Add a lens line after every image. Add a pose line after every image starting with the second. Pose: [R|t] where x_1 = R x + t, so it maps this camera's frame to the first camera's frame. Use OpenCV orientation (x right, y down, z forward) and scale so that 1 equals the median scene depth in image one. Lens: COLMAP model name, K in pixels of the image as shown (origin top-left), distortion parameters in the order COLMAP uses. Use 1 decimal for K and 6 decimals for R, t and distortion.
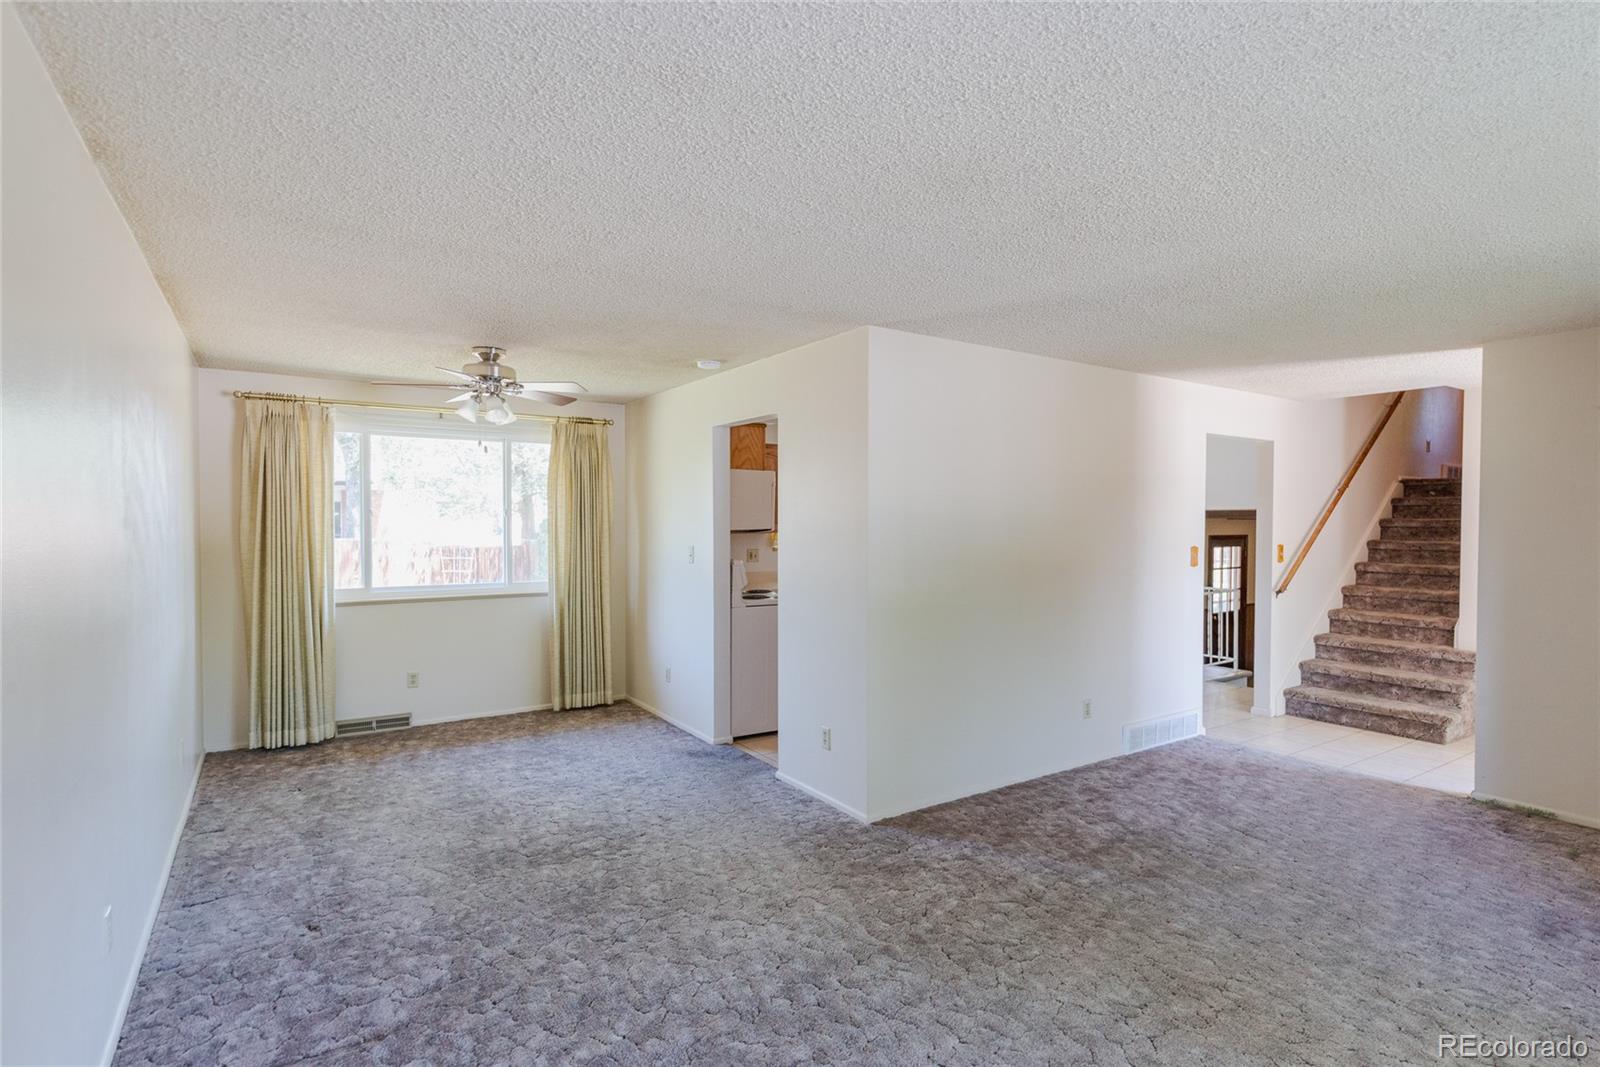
lens RADIAL K [[779.6, 0, 825.1], [0, 779.6, 538.2], [0, 0, 1]] dist [0.000434, 0.000144]
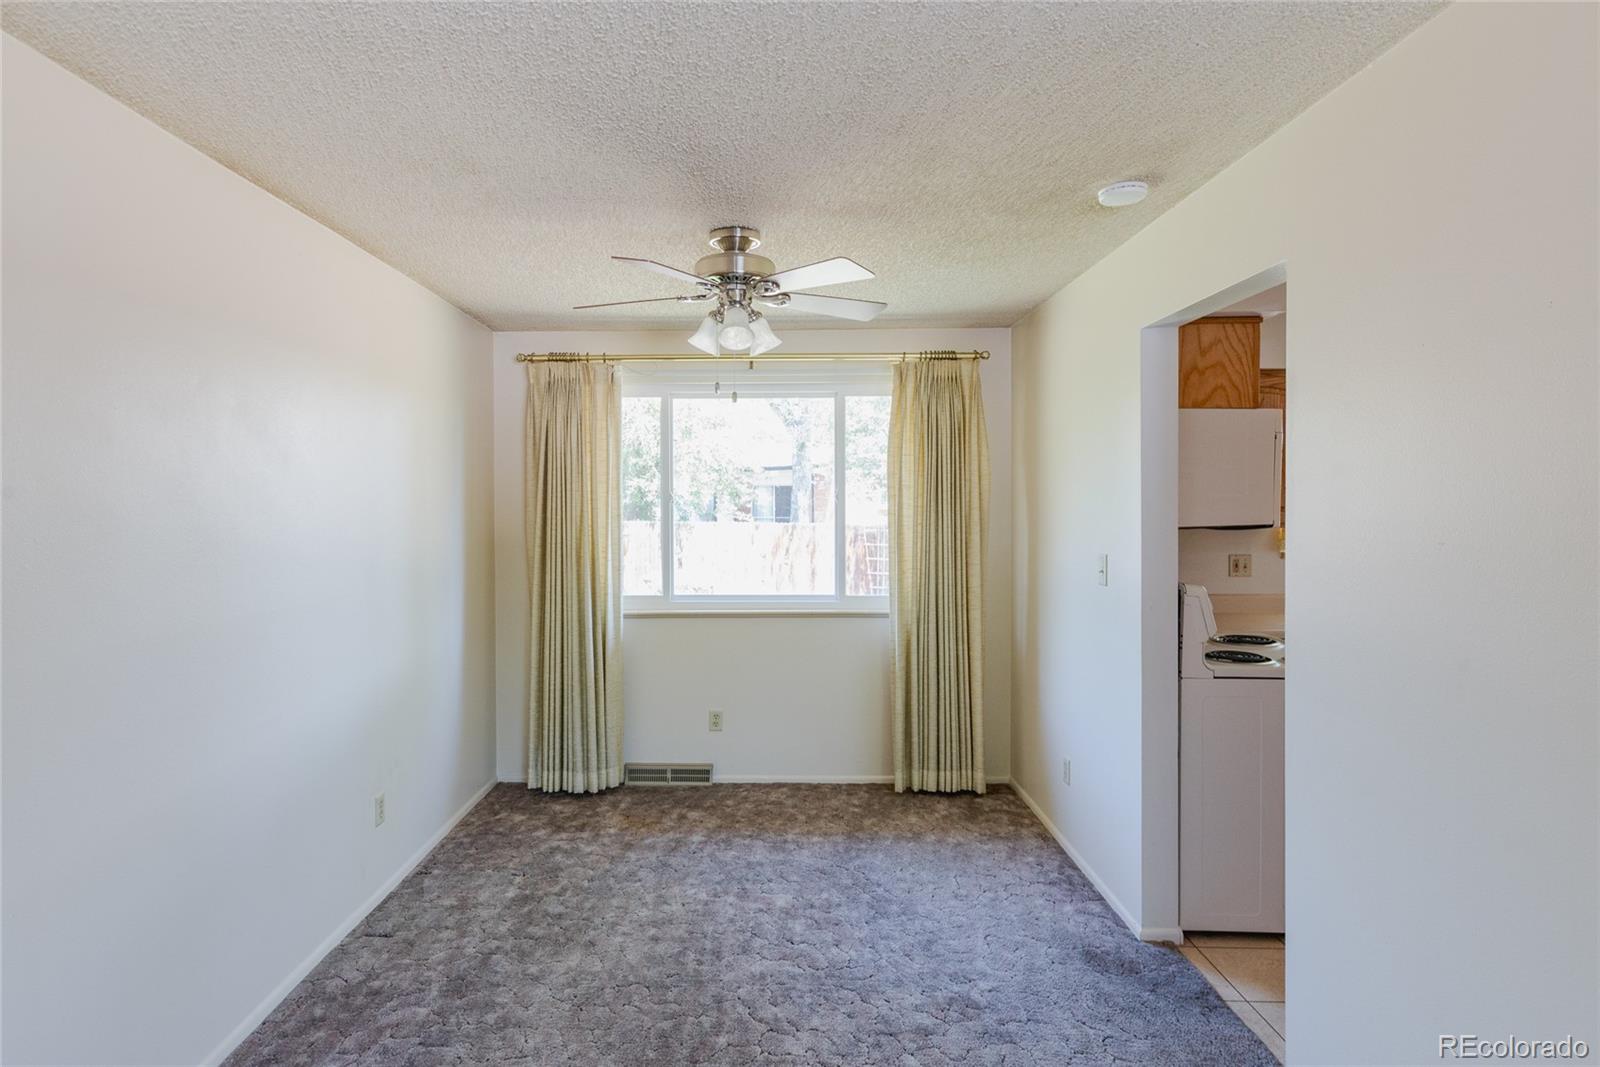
lens RADIAL K [[775.9, 0, 803.1], [0, 775.9, 510.9], [0, 0, 1]] dist [-0.005067, -0.000457]
pose [[0.812714, 0.000899, -0.582662, -0.026507], [-0.007524, 0.999932, -0.008952, -0.014976], [0.582614, 0.011659, 0.812666, 0.463186]]
